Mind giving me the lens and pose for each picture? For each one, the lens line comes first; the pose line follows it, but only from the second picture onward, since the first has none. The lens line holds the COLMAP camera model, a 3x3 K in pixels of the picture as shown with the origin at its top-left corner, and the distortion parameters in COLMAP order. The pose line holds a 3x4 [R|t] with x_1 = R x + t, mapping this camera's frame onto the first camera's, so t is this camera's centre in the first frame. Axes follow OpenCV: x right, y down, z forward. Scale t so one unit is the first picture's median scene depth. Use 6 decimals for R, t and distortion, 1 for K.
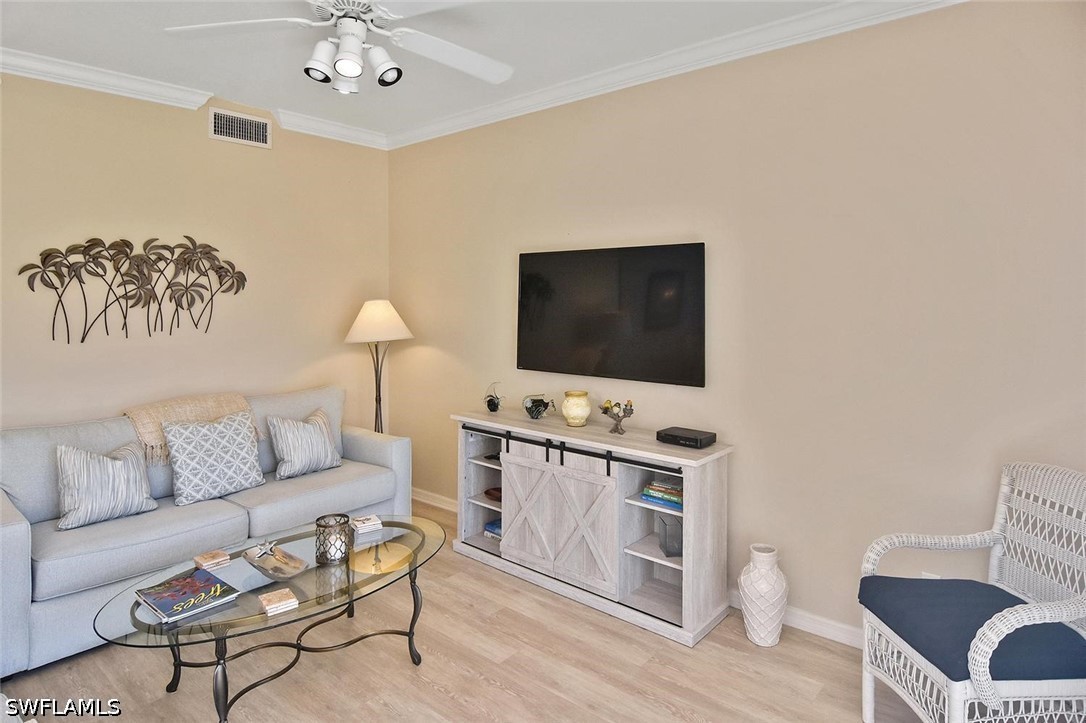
lens RADIAL K [[607.9, 0, 546.3], [0, 607.9, 293.4], [0, 0, 1]] dist [-0.002476, -0.010739]
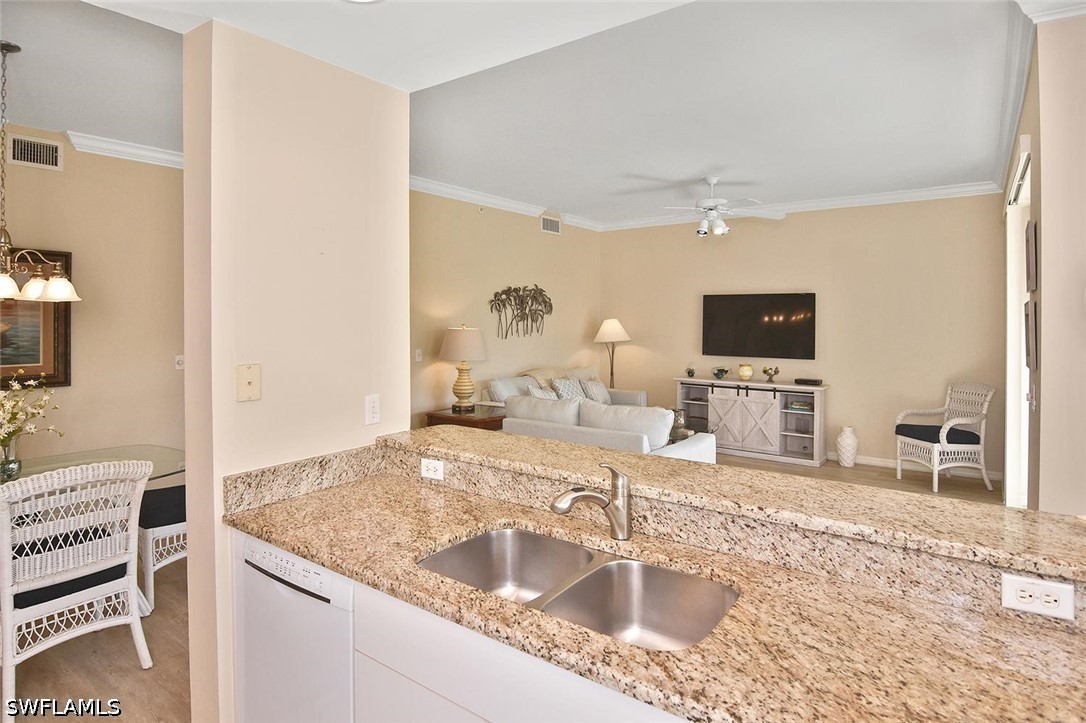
lens RADIAL K [[596.7, 0, 531.9], [0, 596.7, 323.8], [0, 0, 1]] dist [-0.009579, -0.002516]
pose [[0.998243, 0.006789, 0.058856, -0.805383], [-0.007565, 0.999887, 0.012971, 0.005794], [-0.058761, -0.013393, 0.998182, -0.979391]]
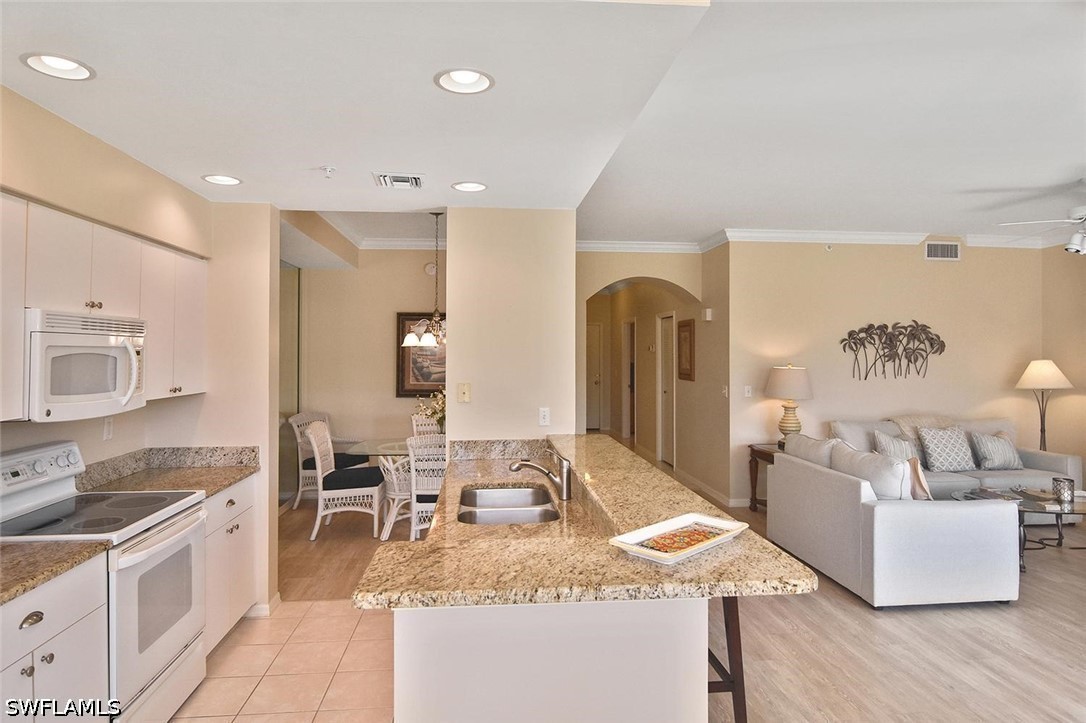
lens RADIAL K [[637.7, 0, 539.5], [0, 637.7, 340.6], [0, 0, 1]] dist [-0.001786, -0.014676]
pose [[0.715548, -0.000861, -0.698563, -0.112689], [-0.008320, 0.999918, -0.009755, -0.013061], [0.698514, 0.012792, 0.715482, -1.129227]]
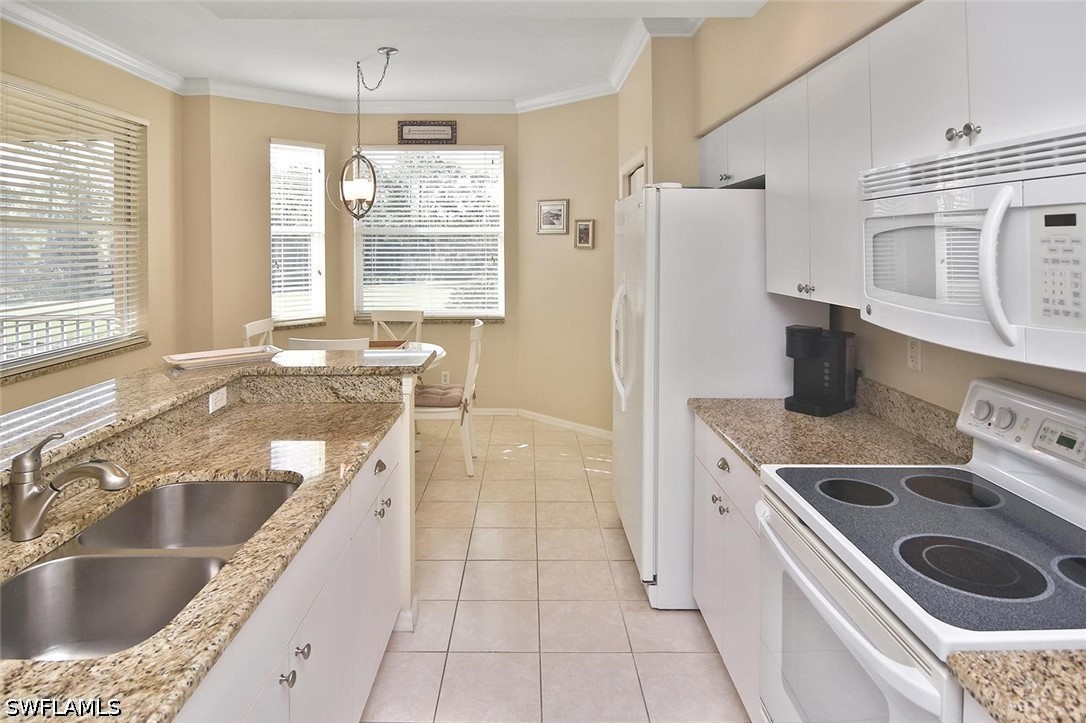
lens RADIAL K [[622.3, 0, 539.9], [0, 622.3, 246.4], [0, 0, 1]] dist [-0.004713, -0.000854]
pose [[-0.650446, 0.004599, 0.759539, -1.216397], [0.011719, 0.999923, 0.003981, 0.009853], [-0.759462, 0.011490, -0.650450, -0.469221]]
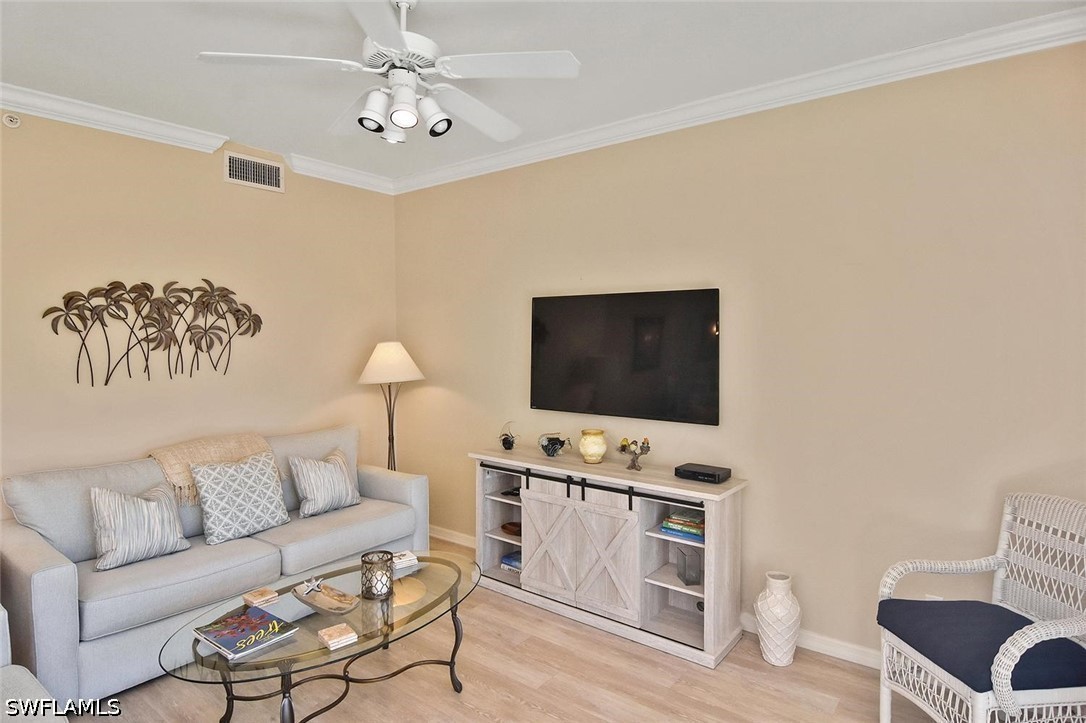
lens RADIAL K [[587.4, 0, 542.2], [0, 587.4, 345.5], [0, 0, 1]] dist [-0.003949, -0.012818]
pose [[0.998919, -0.000271, 0.046485, -0.087048], [-0.000710, 0.999778, 0.021082, -0.005911], [-0.046480, -0.021092, 0.998697, -0.003316]]
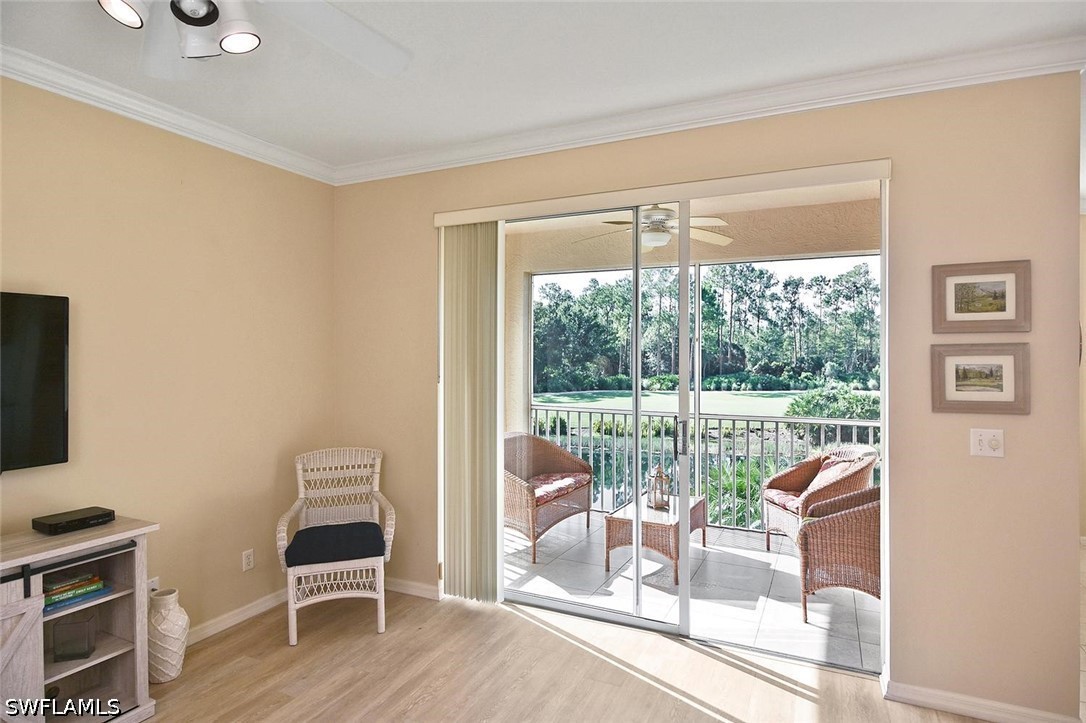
lens RADIAL K [[581.4, 0, 546.4], [0, 581.4, 348.7], [0, 0, 1]] dist [-0.004344, -0.007831]
pose [[-0.254130, 0.011707, 0.967099, -0.666421], [-0.011968, 0.999812, -0.015248, -0.003597], [-0.967096, -0.015449, -0.253943, 0.502874]]
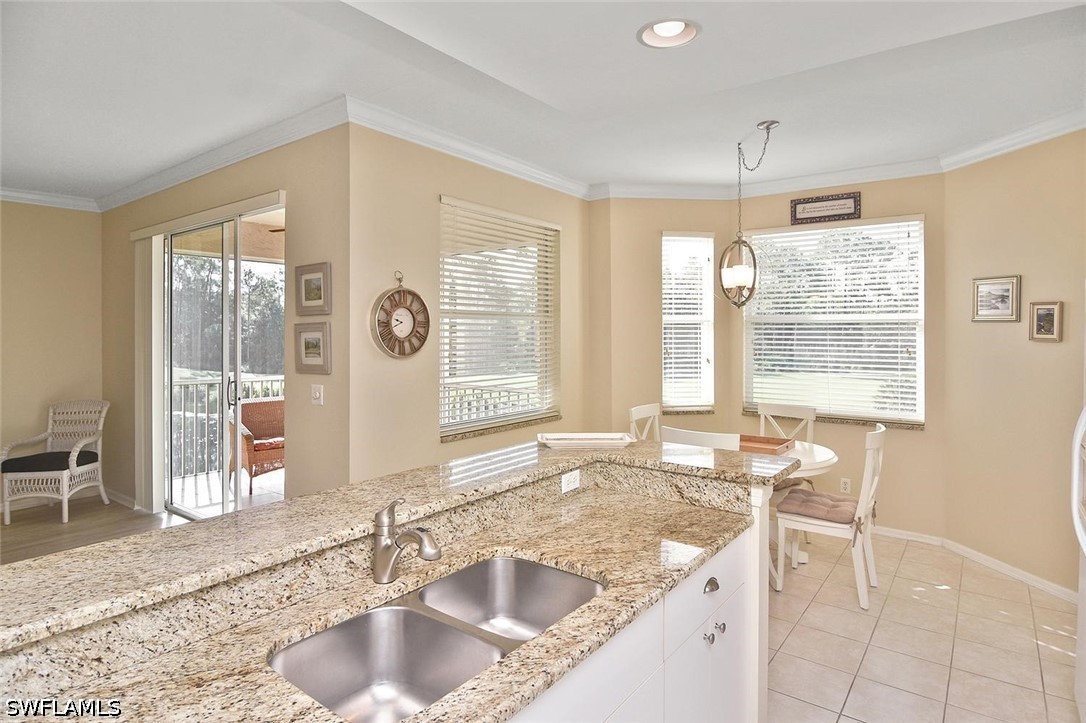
lens RADIAL K [[606.2, 0, 542.5], [0, 606.2, 329.6], [0, 0, 1]] dist [-0.013043, -0.003268]
pose [[-0.049280, 0.006640, 0.998763, -1.171307], [0.004505, 0.999969, -0.006425, 0.004617], [-0.998775, 0.004183, -0.049308, -0.575655]]
